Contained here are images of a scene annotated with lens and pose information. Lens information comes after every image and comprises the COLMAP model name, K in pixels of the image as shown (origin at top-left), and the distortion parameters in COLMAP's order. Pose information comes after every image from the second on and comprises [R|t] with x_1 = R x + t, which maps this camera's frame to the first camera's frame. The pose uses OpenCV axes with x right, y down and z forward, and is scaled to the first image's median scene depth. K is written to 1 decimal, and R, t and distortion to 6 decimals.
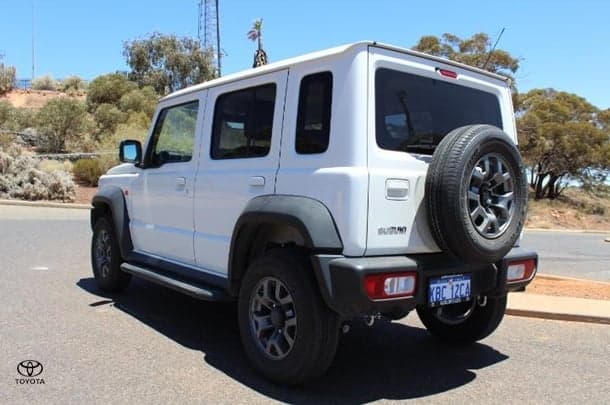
lens RADIAL K [[583.4, 0, 305.0], [0, 583.4, 202.5], [0, 0, 1]] dist [-0.127268, -0.000599]
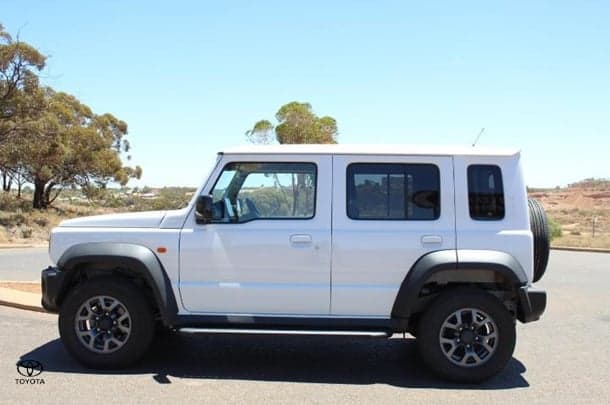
lens RADIAL K [[656.6, 0, 305.0], [0, 656.6, 202.5], [0, 0, 1]] dist [-0.003290, -0.005158]
pose [[0.634274, -0.020724, 0.772831, -1.112936], [0.026671, 0.999632, 0.004917, -0.106036], [-0.772648, 0.017493, 0.634593, 0.210329]]
